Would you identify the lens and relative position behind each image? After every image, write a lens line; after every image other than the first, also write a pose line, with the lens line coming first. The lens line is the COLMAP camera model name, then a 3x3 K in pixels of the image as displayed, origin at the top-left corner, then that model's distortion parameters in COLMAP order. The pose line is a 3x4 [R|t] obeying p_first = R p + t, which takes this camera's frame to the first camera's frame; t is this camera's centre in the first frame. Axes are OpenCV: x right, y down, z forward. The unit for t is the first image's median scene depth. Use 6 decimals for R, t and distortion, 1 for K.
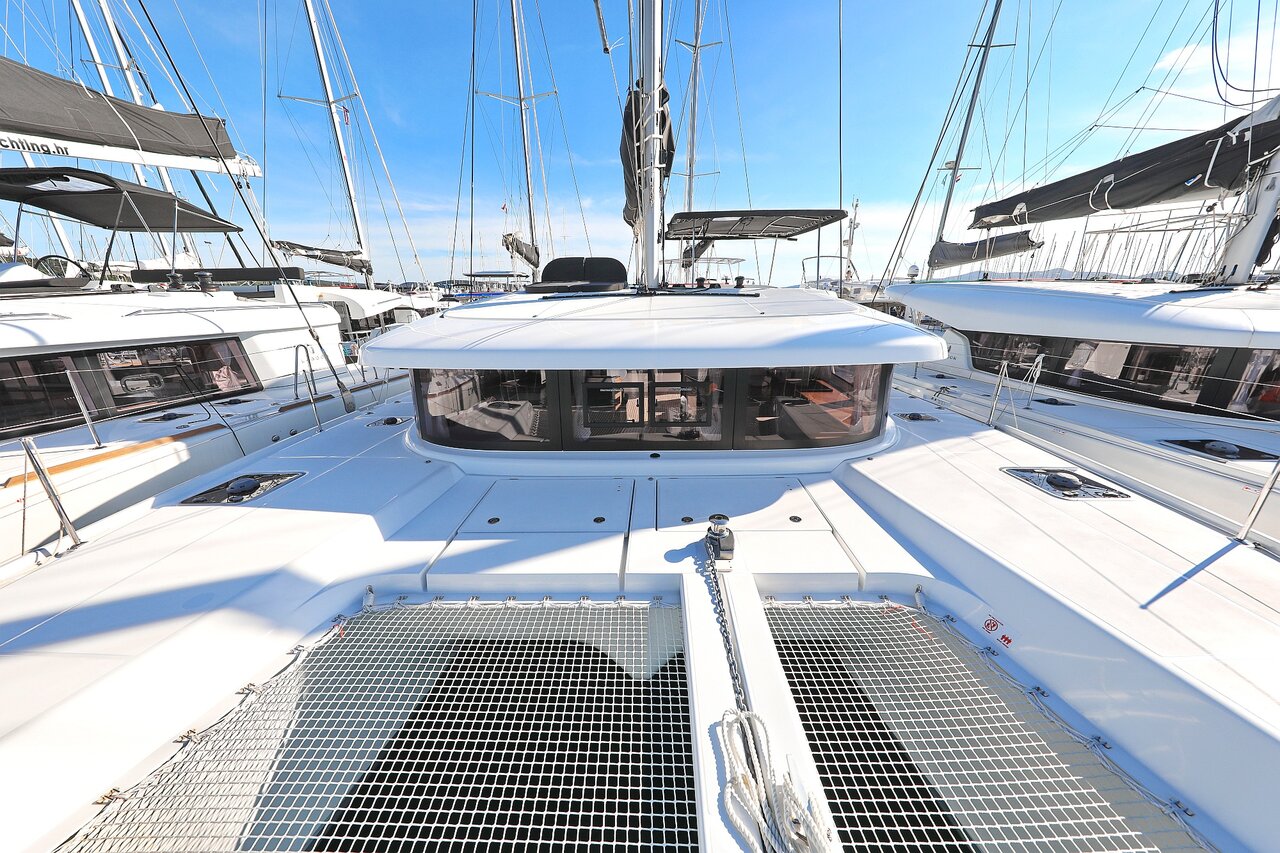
lens RADIAL K [[388.3, 0, 643.3], [0, 388.3, 436.6], [0, 0, 1]] dist [0.006671, -0.000002]
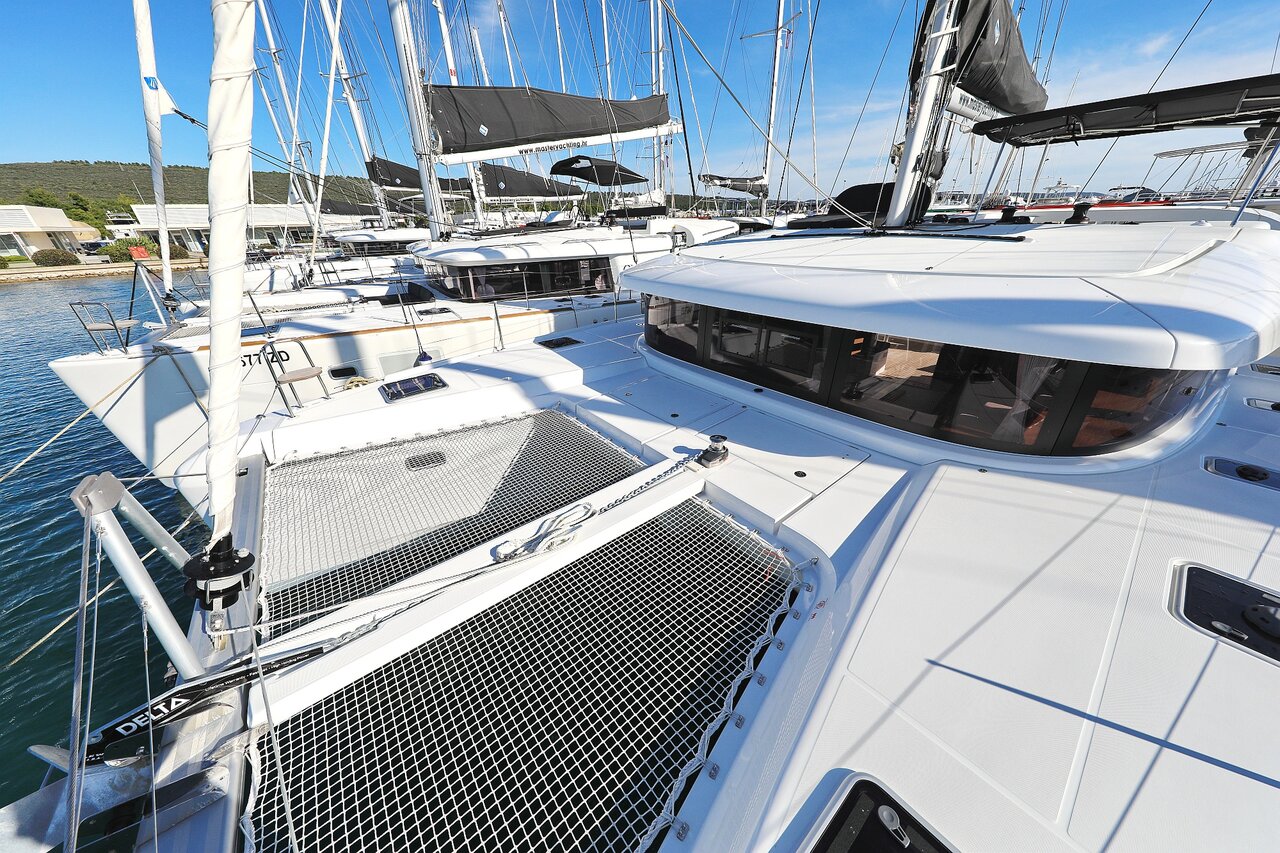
lens RADIAL K [[396.5, 0, 673.1], [0, 396.5, 422.6], [0, 0, 1]] dist [0.000096, -0.000014]
pose [[0.676320, 0.334998, -0.656024, 0.595976], [-0.240275, 0.942219, 0.233434, -0.066469], [0.696318, -0.000250, 0.717733, -0.018938]]
